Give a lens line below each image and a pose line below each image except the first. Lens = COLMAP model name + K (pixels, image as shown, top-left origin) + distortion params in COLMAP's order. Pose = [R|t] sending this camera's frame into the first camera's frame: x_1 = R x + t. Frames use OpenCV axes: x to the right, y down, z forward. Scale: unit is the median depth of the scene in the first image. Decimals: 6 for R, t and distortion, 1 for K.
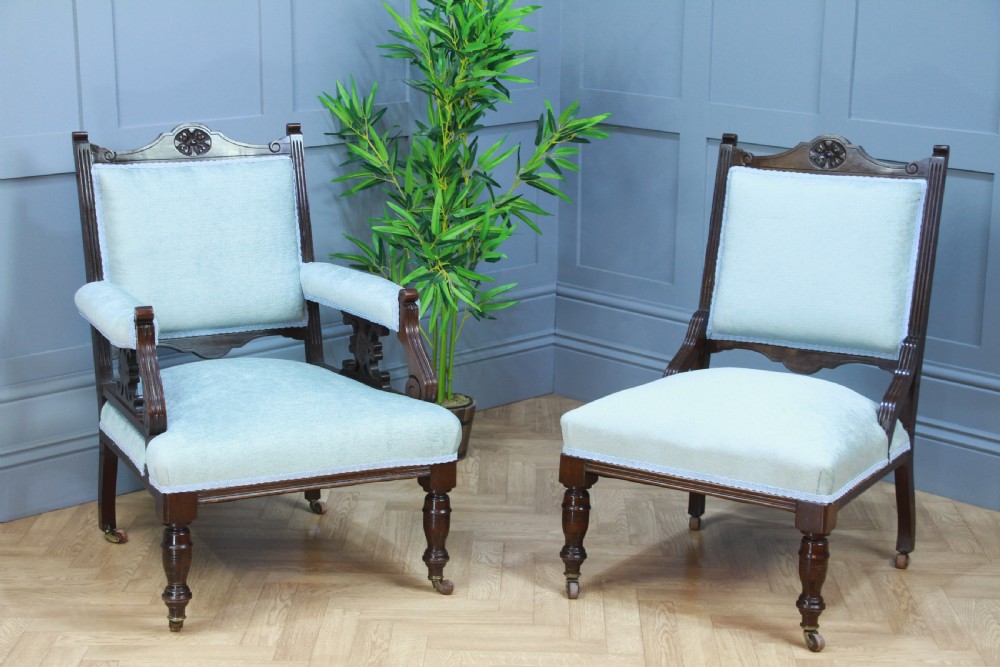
lens RADIAL K [[1915.7, 0, 500.0], [0, 1915.7, 333.5], [0, 0, 1]] dist [0.198372, 0.253791]
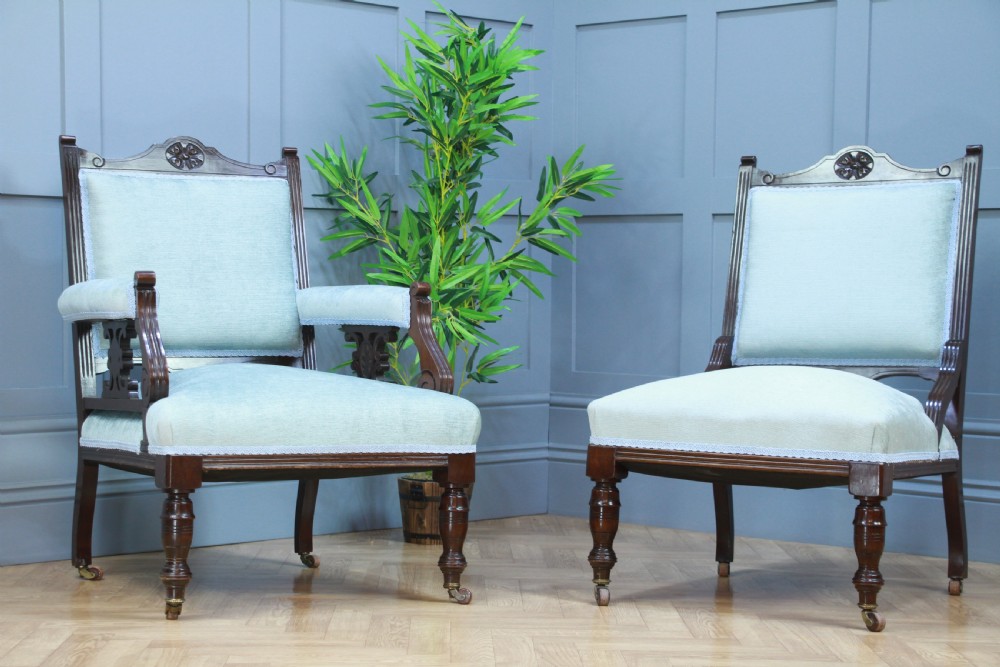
lens RADIAL K [[2126.4, 0, 500.0], [0, 2126.4, 333.5], [0, 0, 1]] dist [0.288996, -0.036520]
pose [[0.999092, -0.000230, 0.042603, -0.052174], [0.008771, 0.979677, -0.200391, 0.206156], [-0.041691, 0.200583, 0.978789, -0.016440]]
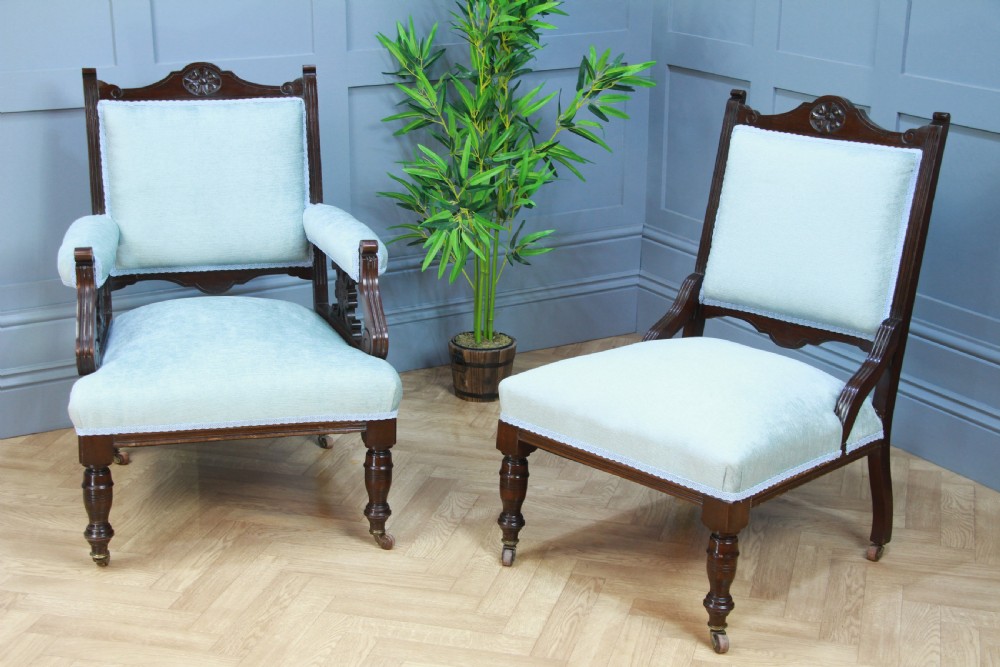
lens RADIAL K [[1643.2, 0, 500.0], [0, 1643.2, 333.5], [0, 0, 1]] dist [0.102068, 0.207212]
pose [[0.974128, 0.064935, -0.216465, 0.200777], [-0.049937, 0.996003, 0.074057, -0.040631], [0.220409, -0.061332, 0.973477, 0.182192]]
